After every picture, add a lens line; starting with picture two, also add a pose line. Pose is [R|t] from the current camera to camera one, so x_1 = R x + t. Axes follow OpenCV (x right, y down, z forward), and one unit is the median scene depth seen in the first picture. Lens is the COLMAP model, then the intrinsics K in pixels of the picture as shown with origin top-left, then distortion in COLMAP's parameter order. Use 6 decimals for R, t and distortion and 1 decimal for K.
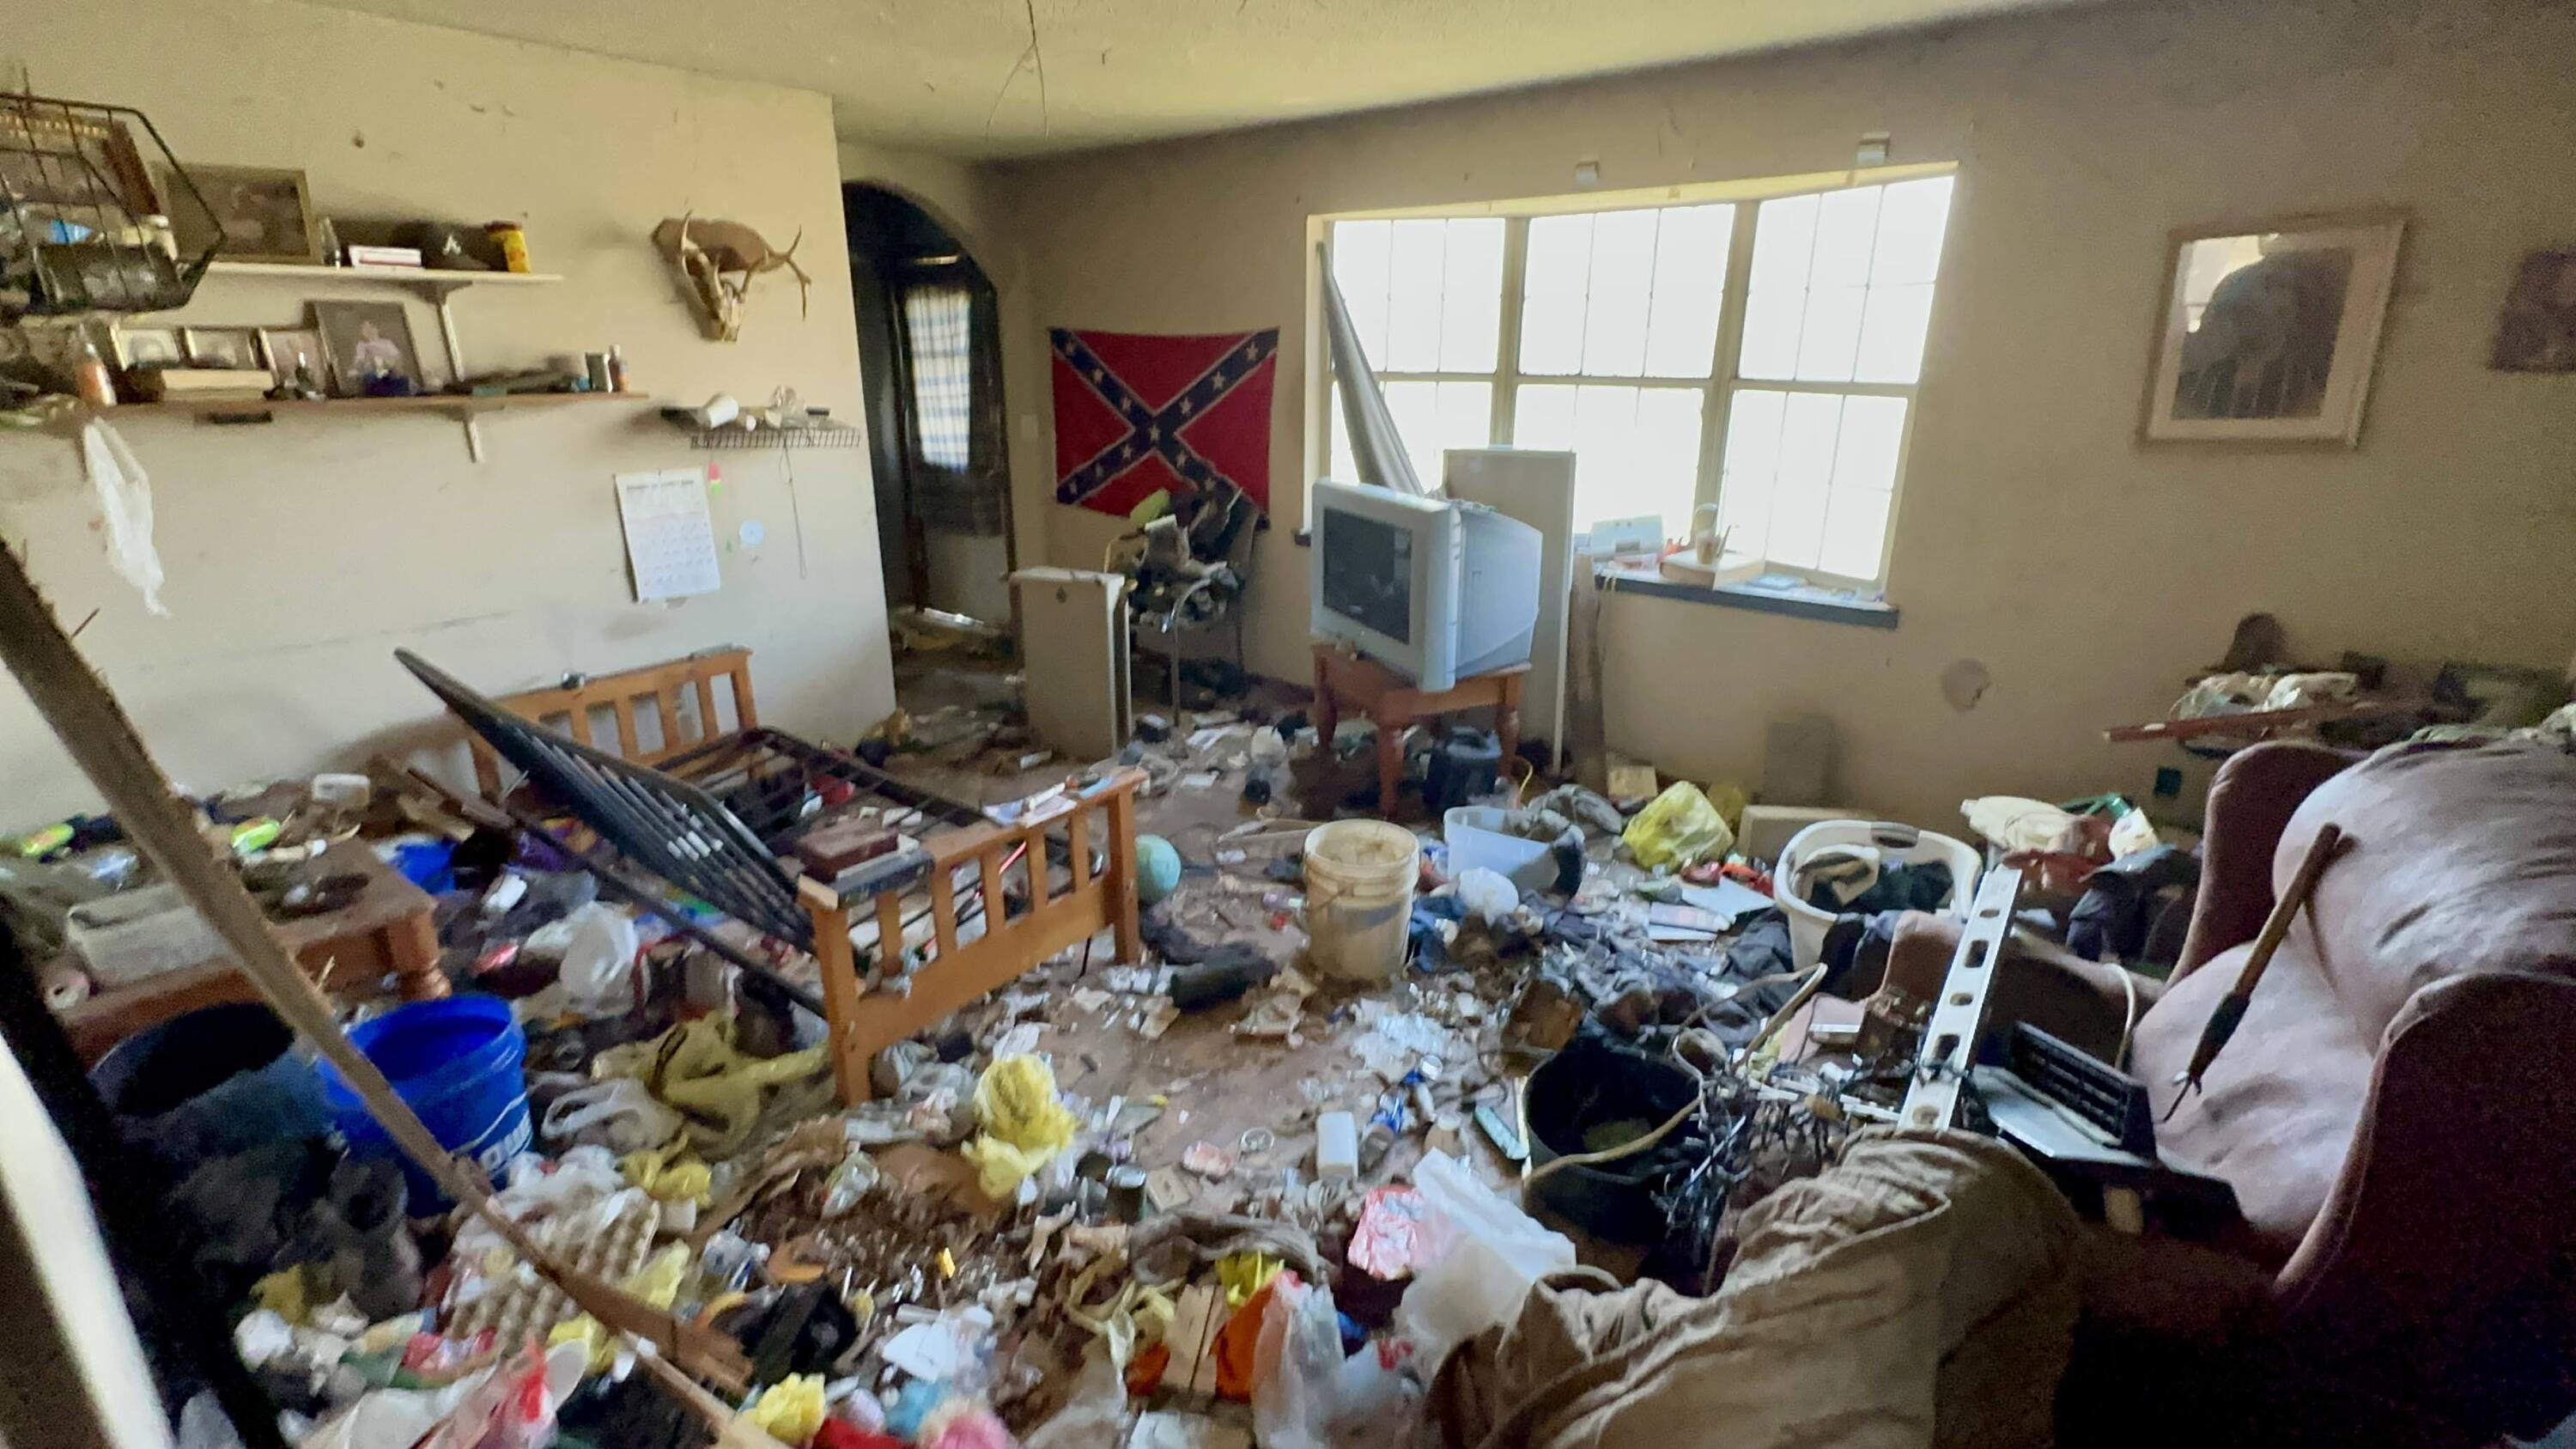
lens RADIAL K [[1121.4, 0, 1290.6], [0, 1121.4, 719.7], [0, 0, 1]] dist [-0.003669, 0.000922]
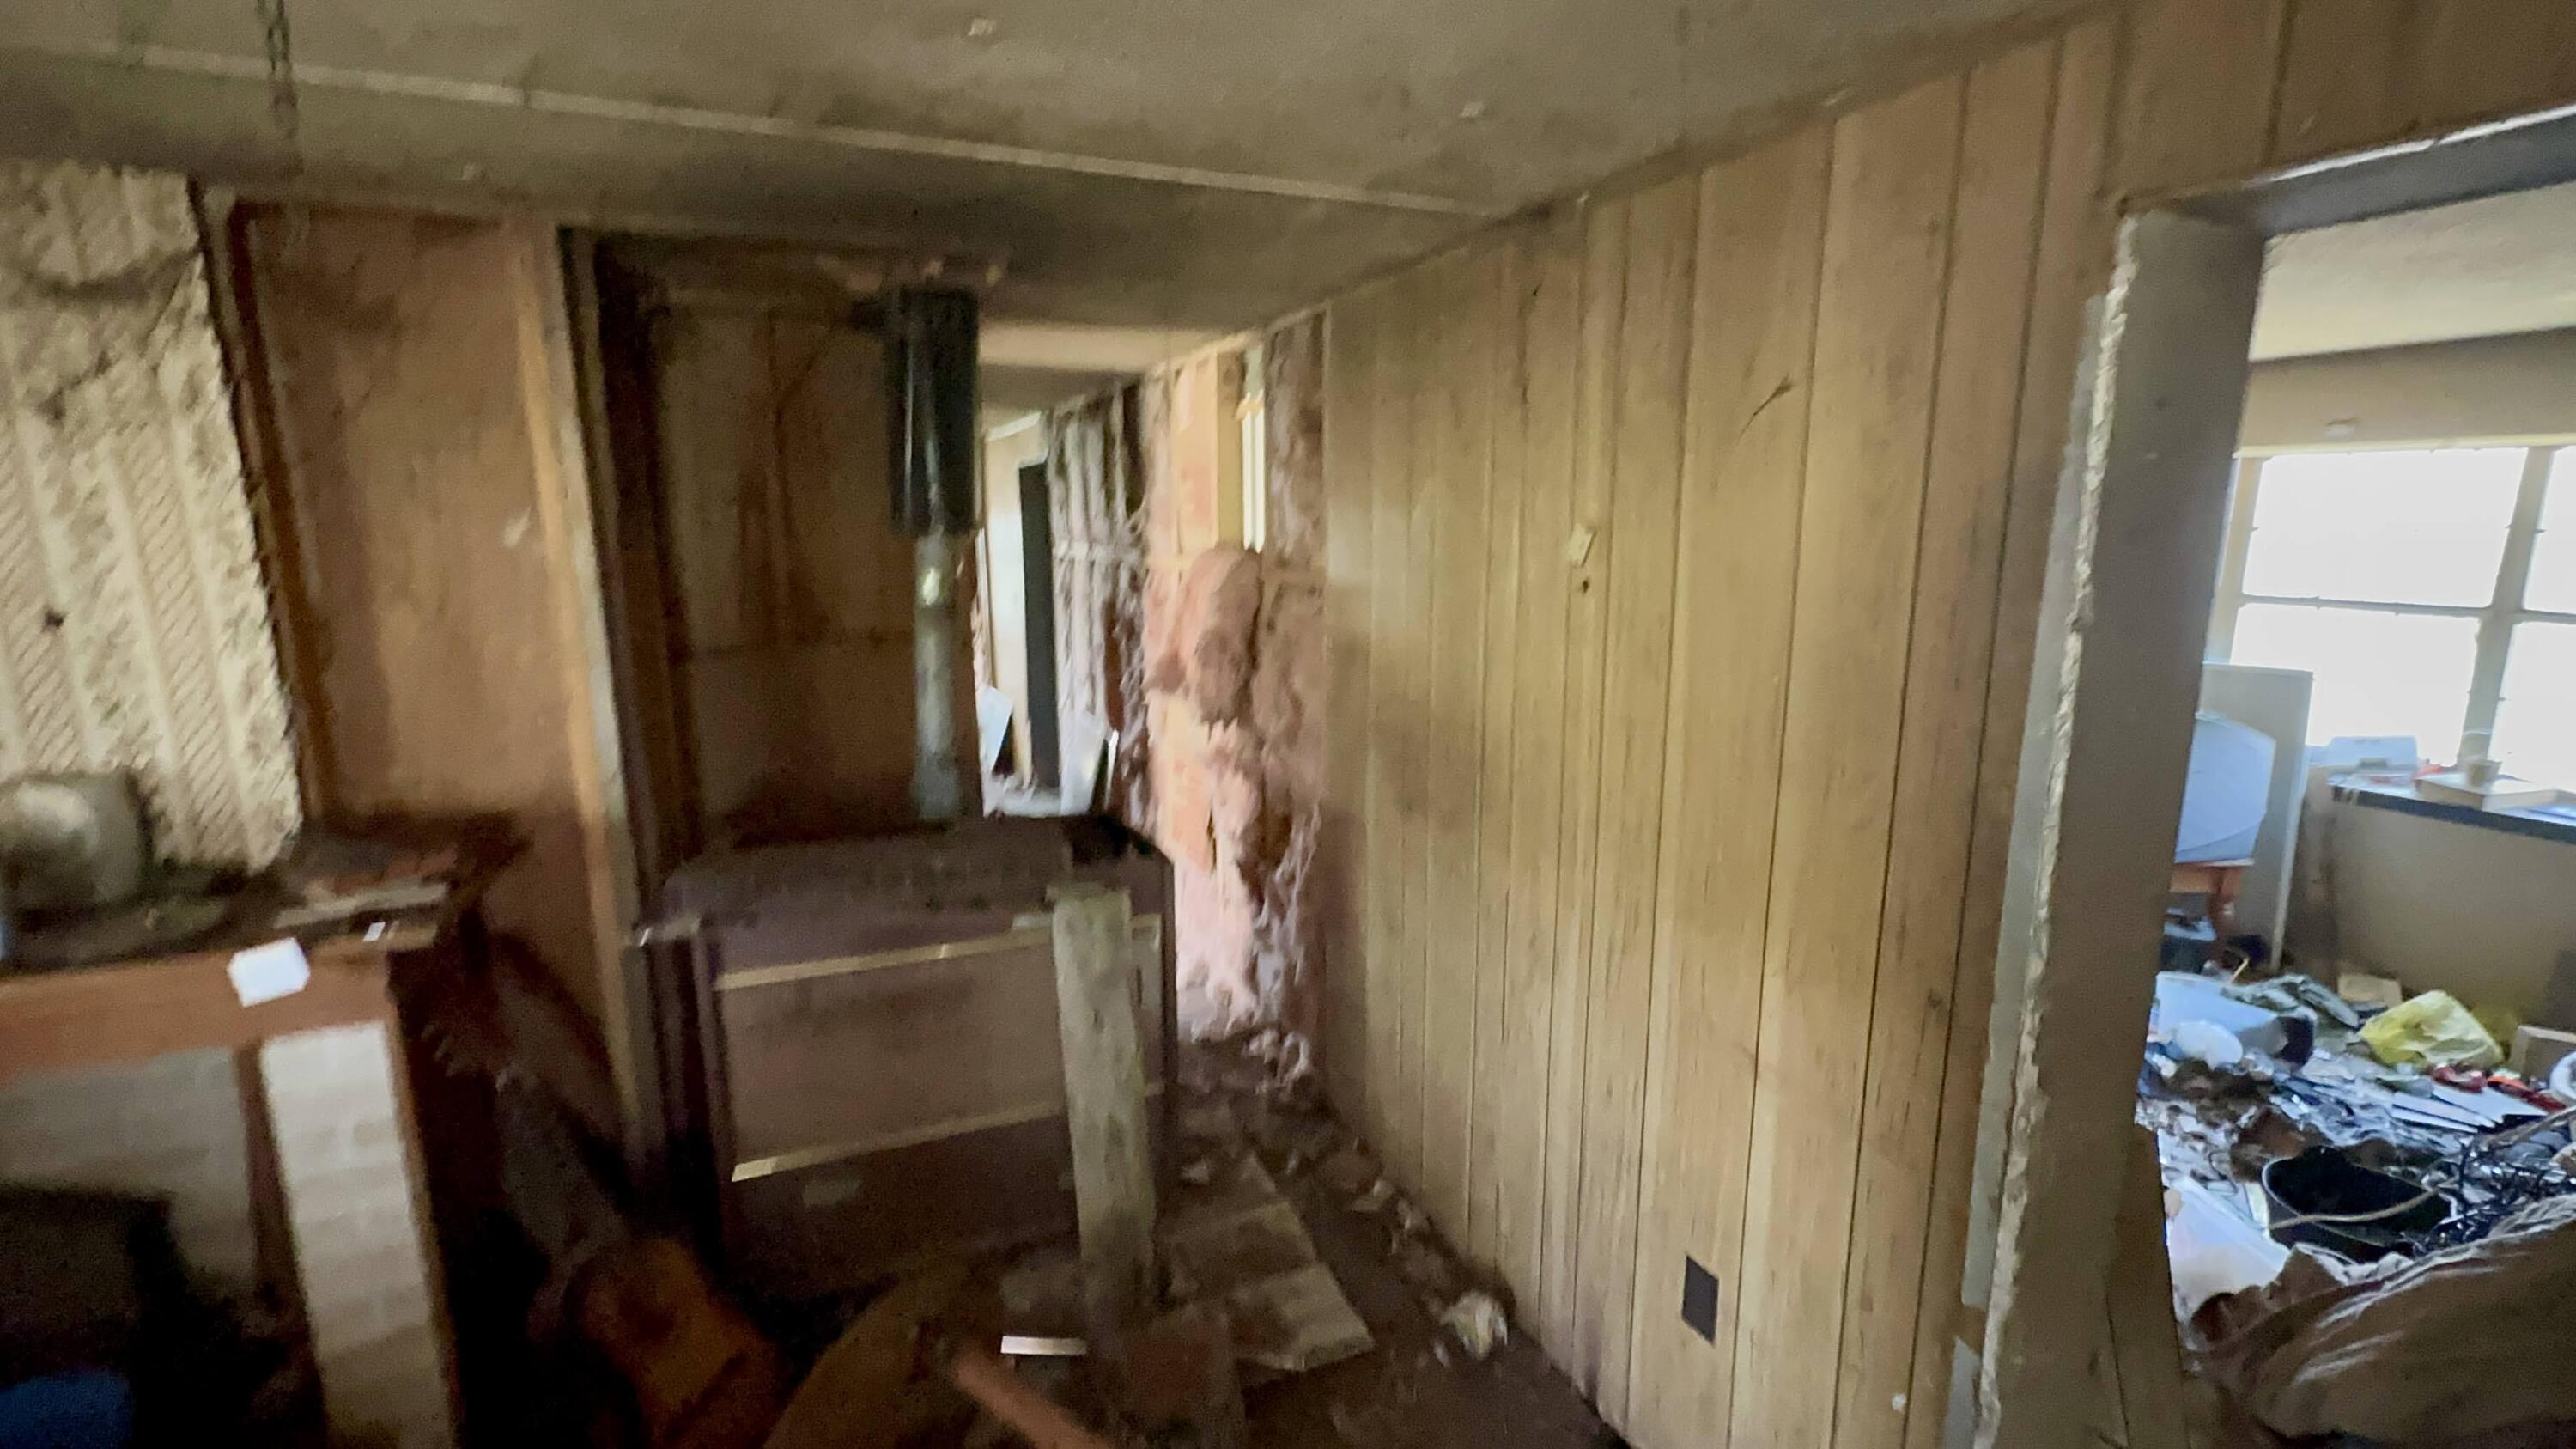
lens RADIAL K [[1121.4, 0, 1290.6], [0, 1121.4, 719.7], [0, 0, 1]] dist [-0.003669, 0.000922]
pose [[0.889746, 0.084993, -0.448473, -0.155571], [-0.149082, 0.982741, -0.109524, 0.082314], [0.431424, 0.164308, 0.887061, -0.427220]]
